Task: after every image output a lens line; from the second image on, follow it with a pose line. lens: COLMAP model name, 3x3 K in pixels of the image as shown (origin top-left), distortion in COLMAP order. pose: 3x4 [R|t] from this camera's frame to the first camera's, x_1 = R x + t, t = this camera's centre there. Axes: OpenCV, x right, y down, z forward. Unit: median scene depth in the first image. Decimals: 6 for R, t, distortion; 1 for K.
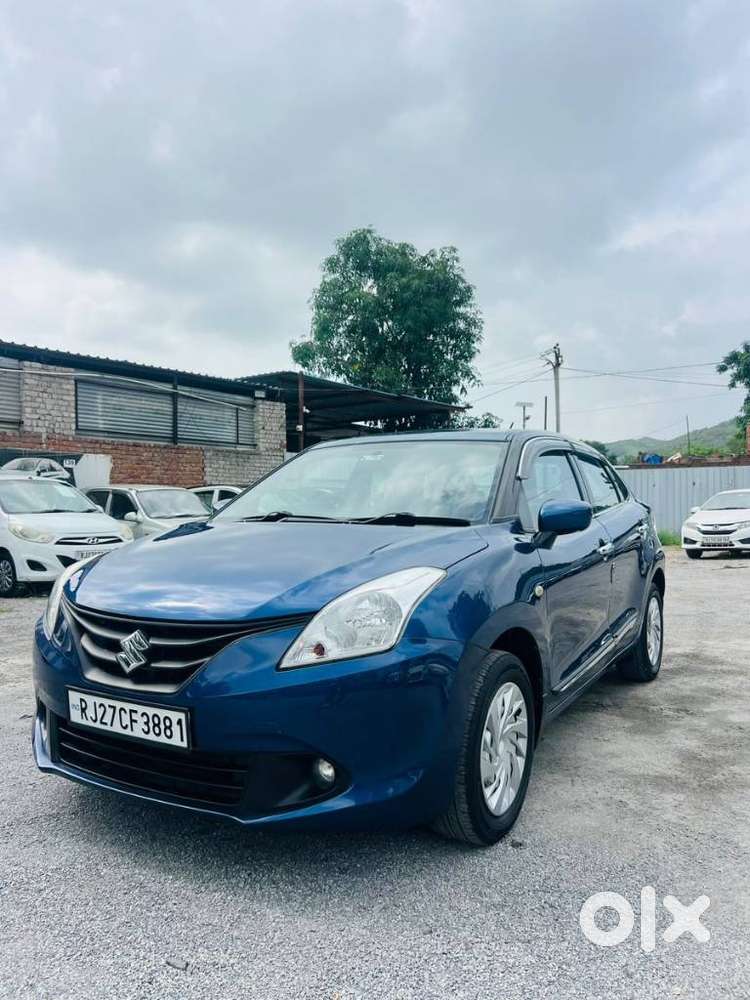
lens RADIAL K [[767.7, 0, 375.0], [0, 767.7, 500.0], [0, 0, 1]] dist [0.011611, -0.008649]
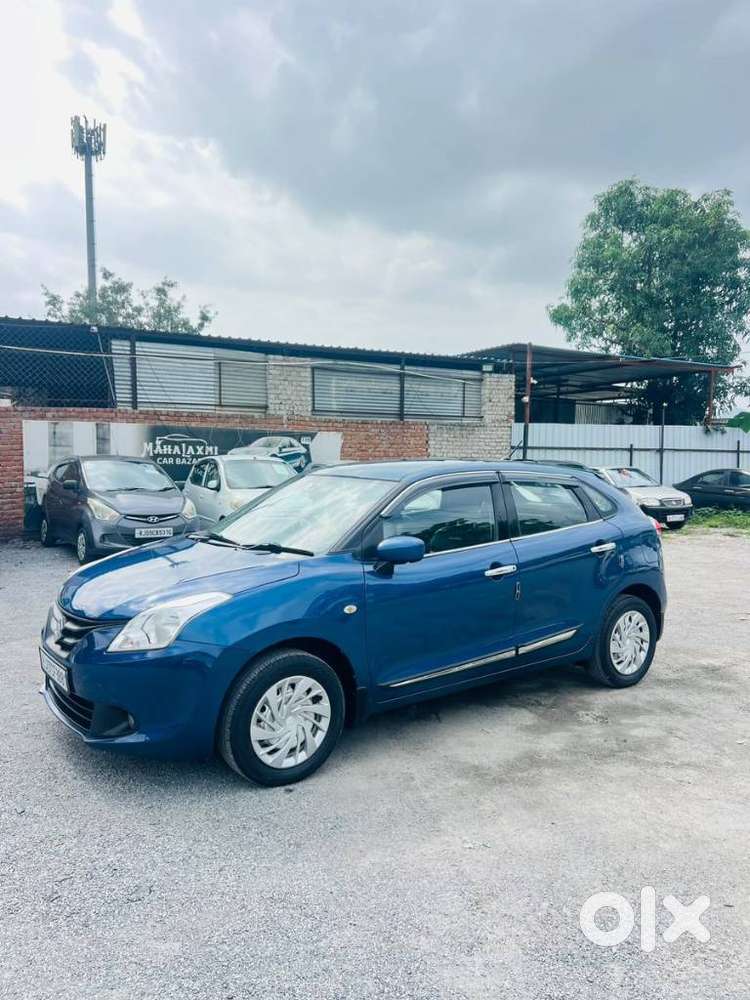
lens RADIAL K [[760.9, 0, 360.0], [0, 760.9, 508.0], [0, 0, 1]] dist [0.007043, -0.004518]
pose [[0.913791, 0.036022, -0.404584, 0.157045], [-0.006499, 0.997229, 0.074109, -0.031880], [0.406133, -0.065091, 0.911493, -0.034440]]
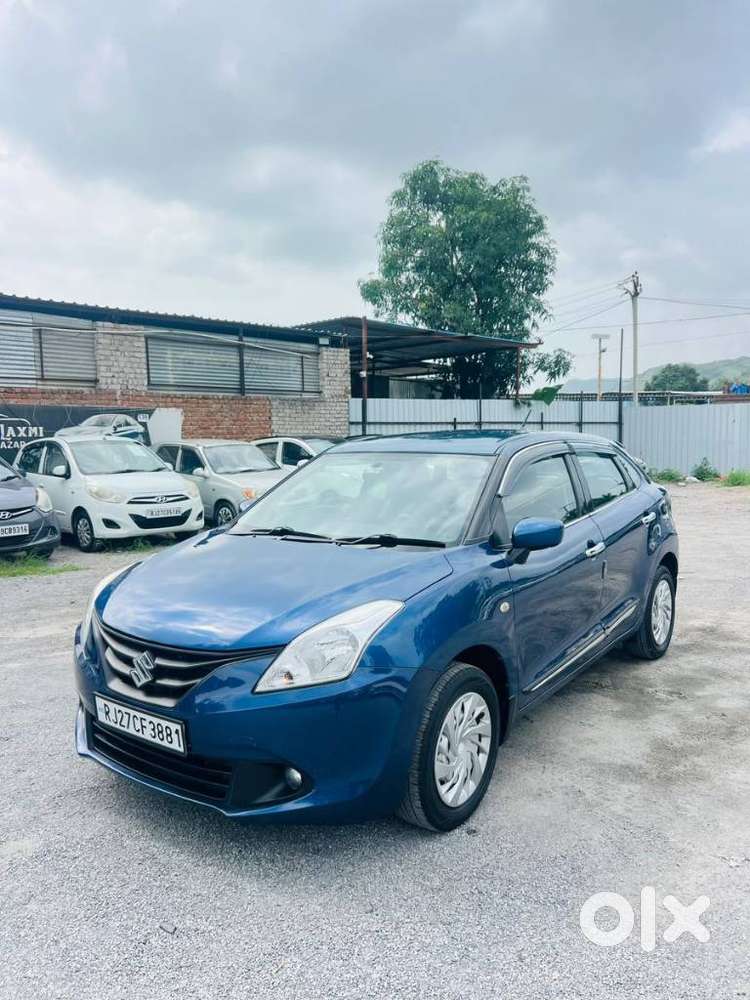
lens RADIAL K [[767.7, 0, 375.0], [0, 767.7, 500.0], [0, 0, 1]] dist [0.011611, -0.008649]
pose [[0.994481, -0.003587, -0.104854, 0.030103], [0.013372, 0.995598, 0.092768, -0.029884], [0.104060, -0.093659, 0.990151, -0.022447]]
